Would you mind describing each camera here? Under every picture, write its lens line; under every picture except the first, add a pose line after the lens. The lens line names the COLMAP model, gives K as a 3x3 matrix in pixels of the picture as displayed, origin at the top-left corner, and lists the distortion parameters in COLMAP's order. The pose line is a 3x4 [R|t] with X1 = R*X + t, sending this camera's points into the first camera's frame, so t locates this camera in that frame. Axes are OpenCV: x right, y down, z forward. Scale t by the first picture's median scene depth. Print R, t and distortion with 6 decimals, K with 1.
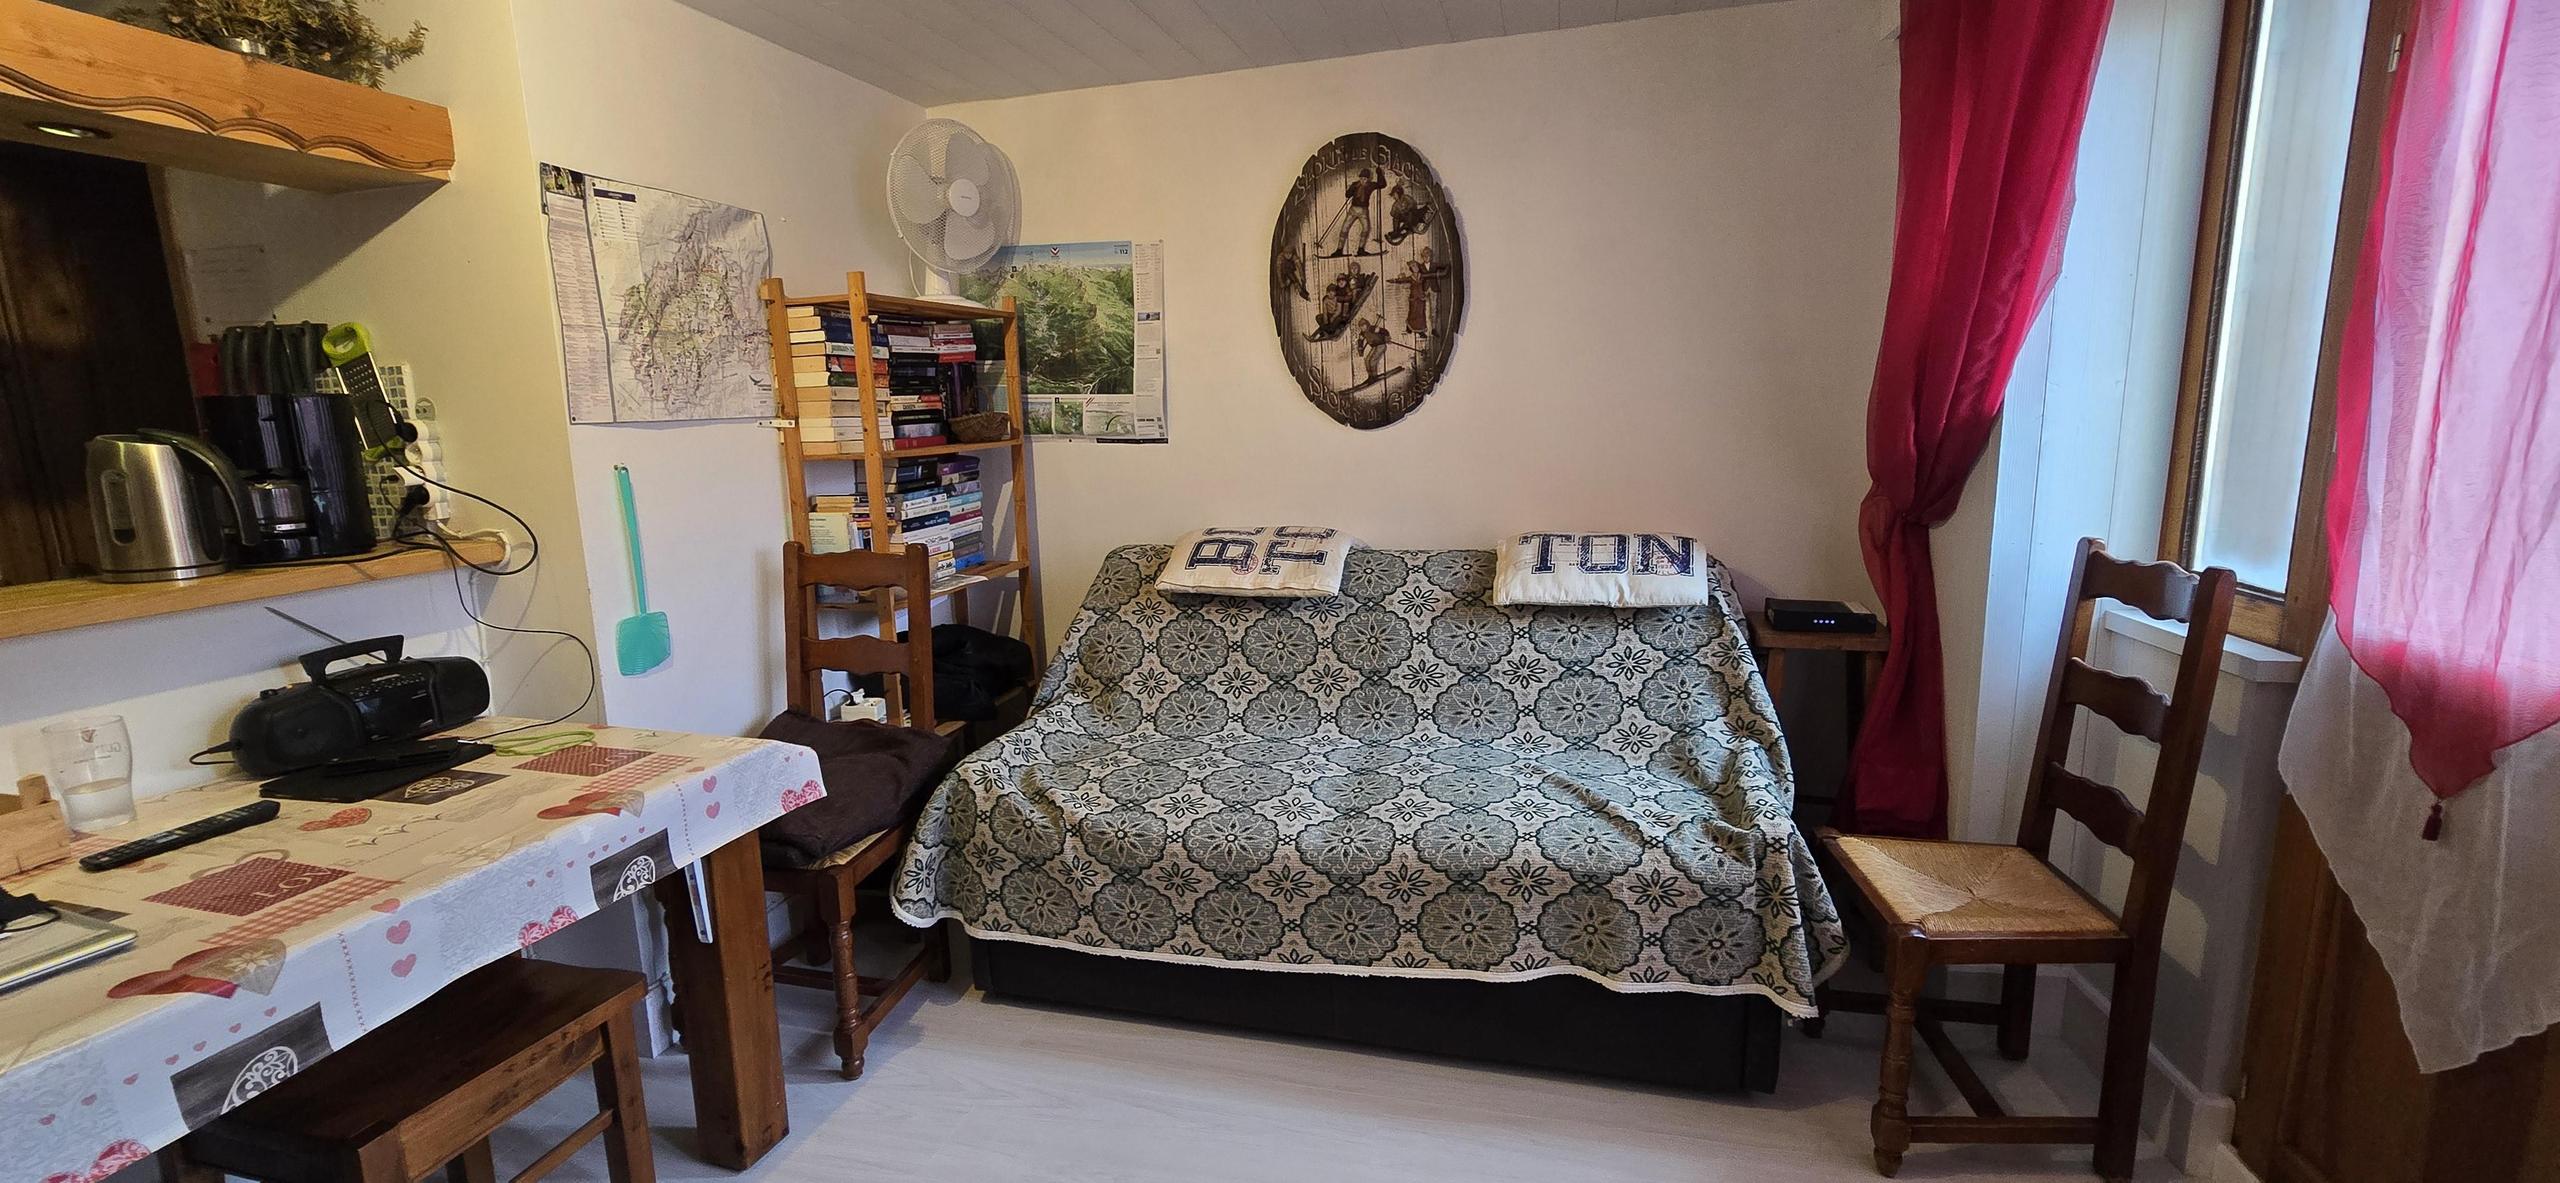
lens RADIAL K [[1037.5, 0, 1292.4], [0, 1037.5, 578.6], [0, 0, 1]] dist [-0.006691, 0.000357]
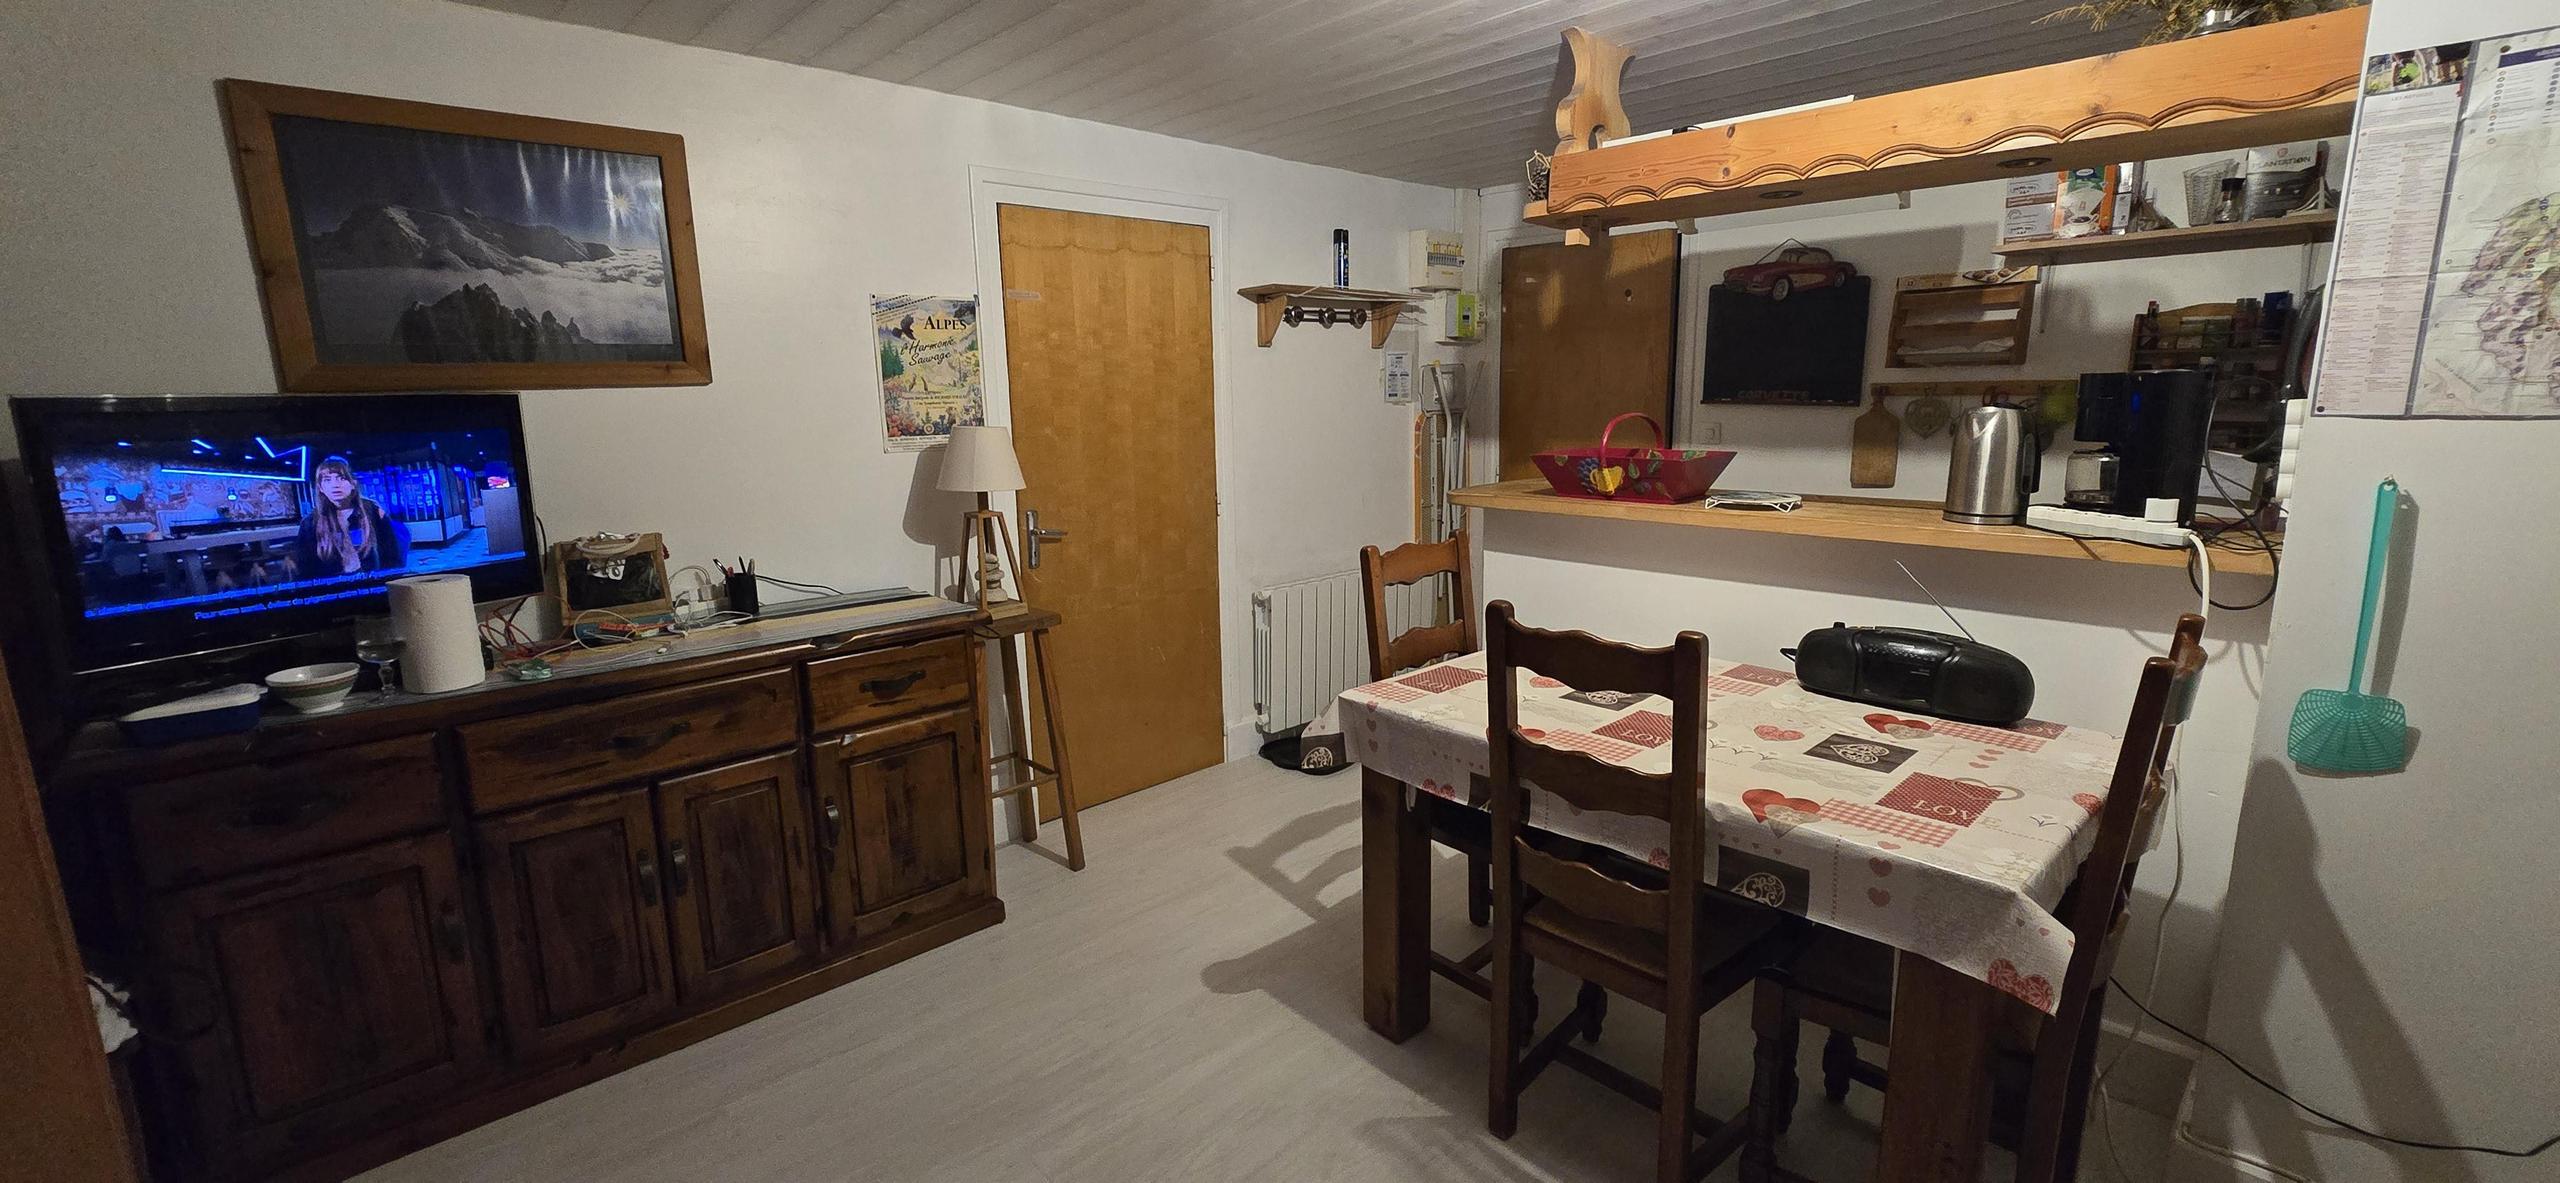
lens RADIAL K [[1037.5, 0, 1292.4], [0, 1037.5, 578.6], [0, 0, 1]] dist [-0.006691, 0.000357]
pose [[-0.535424, 0.188034, -0.823386, 0.318176], [-0.113495, 0.950041, 0.290761, -0.160702], [0.836923, 0.249130, -0.487333, 0.732978]]
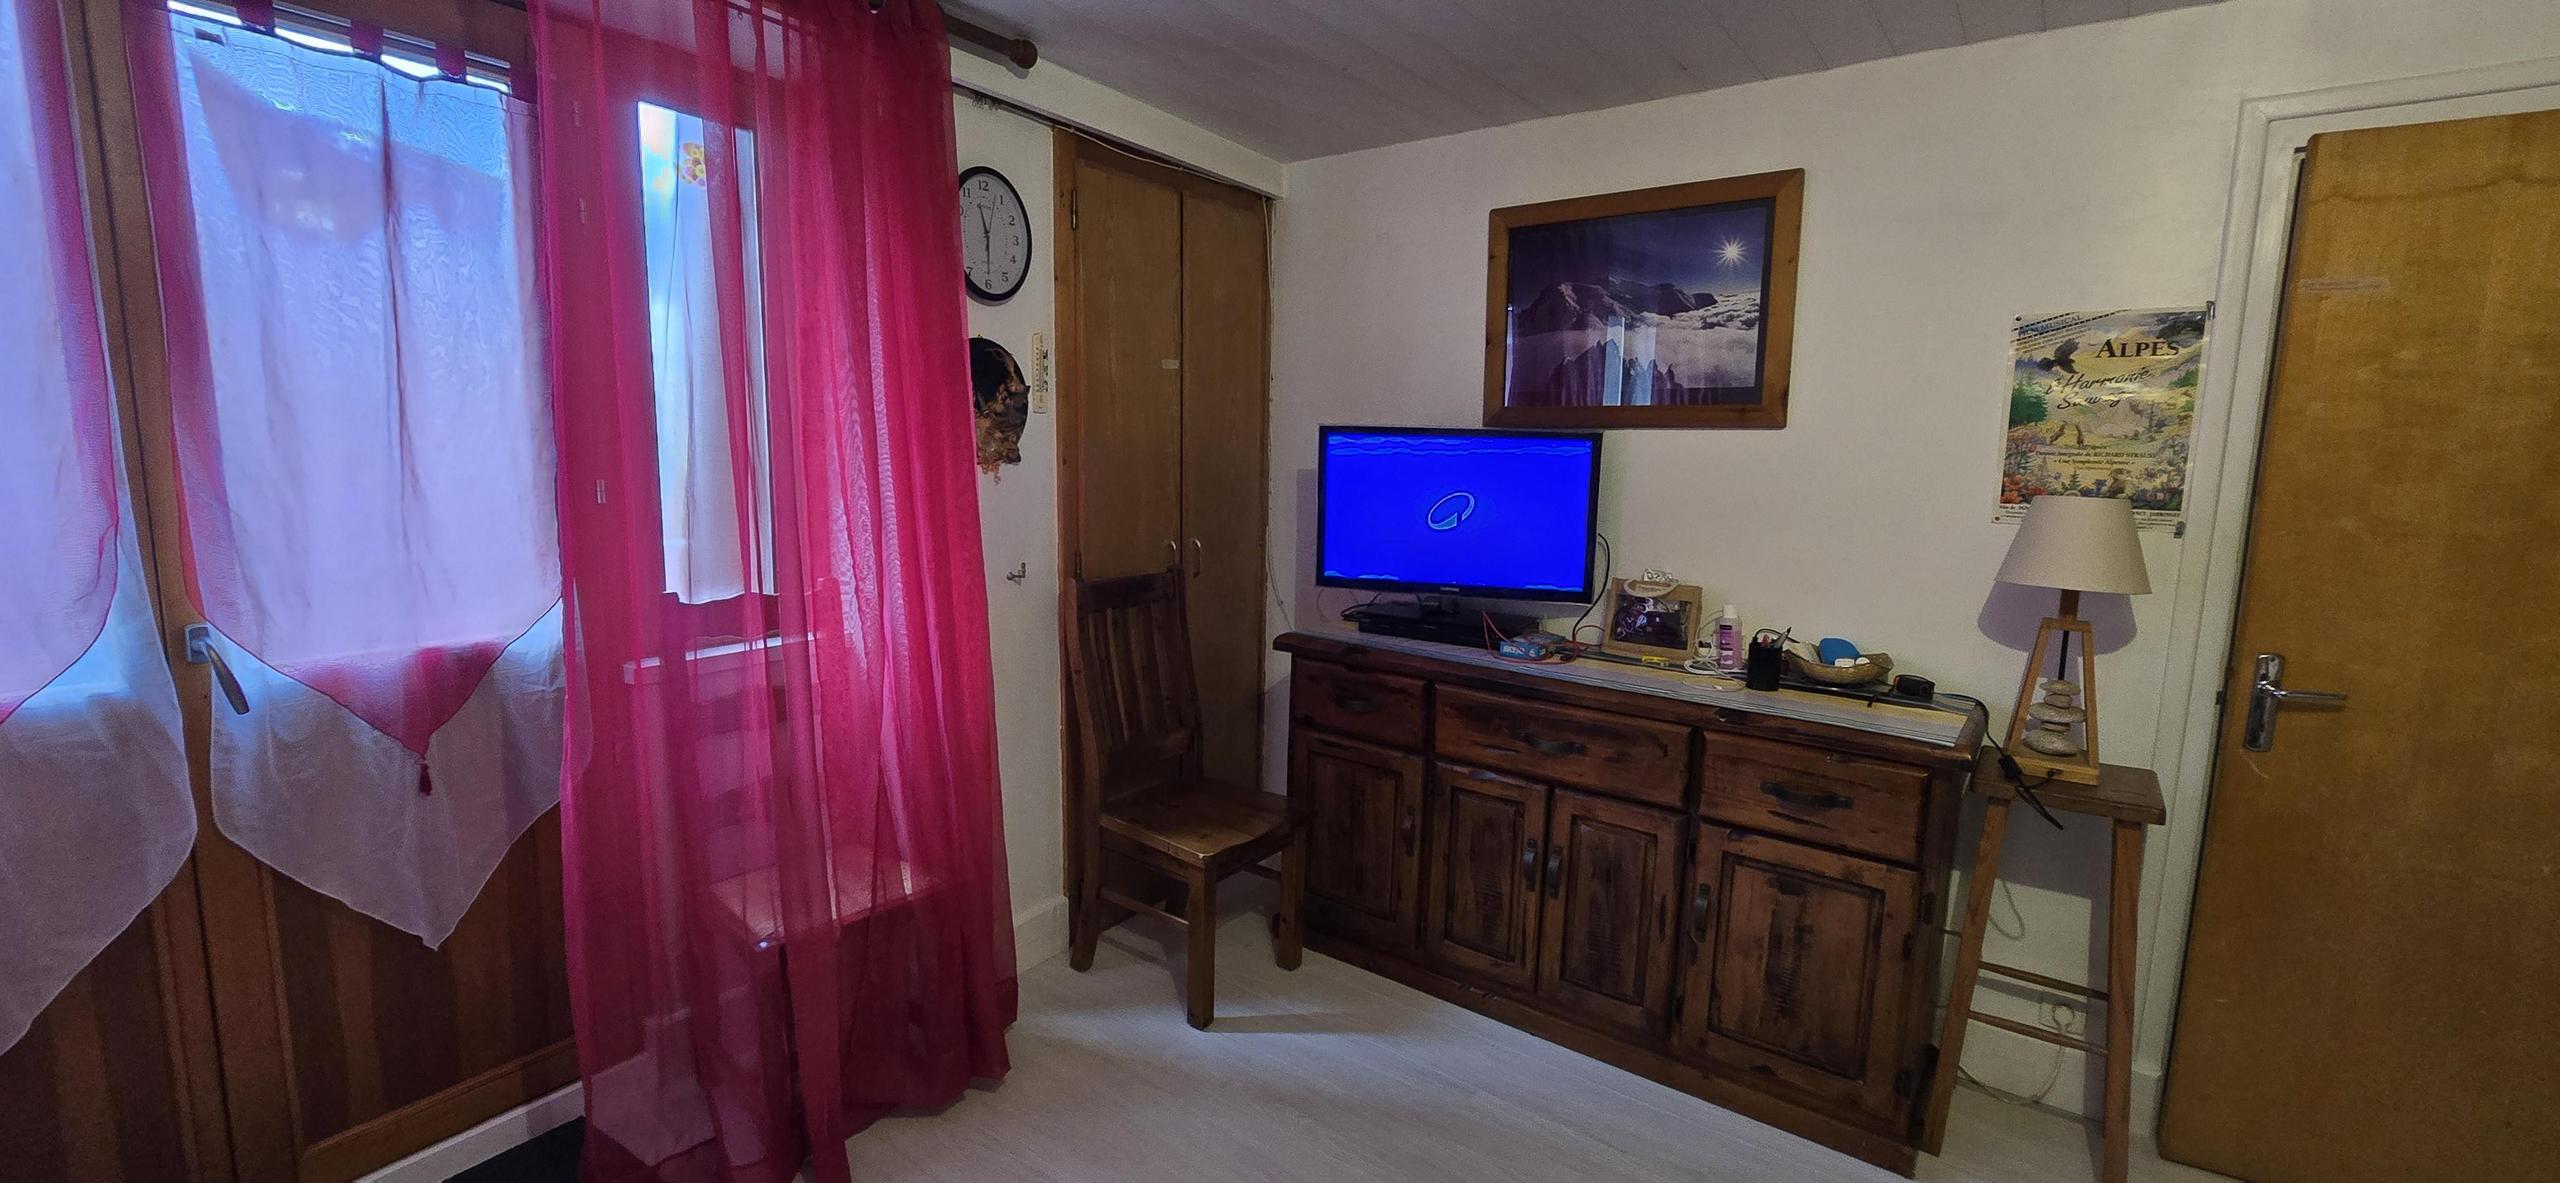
lens RADIAL K [[1037.5, 0, 1292.4], [0, 1037.5, 578.6], [0, 0, 1]] dist [-0.006691, 0.000357]
pose [[-0.919171, -0.047694, 0.390960, -0.317784], [0.069527, 0.957404, 0.280257, -0.146312], [-0.387673, 0.284786, -0.876702, 0.778509]]
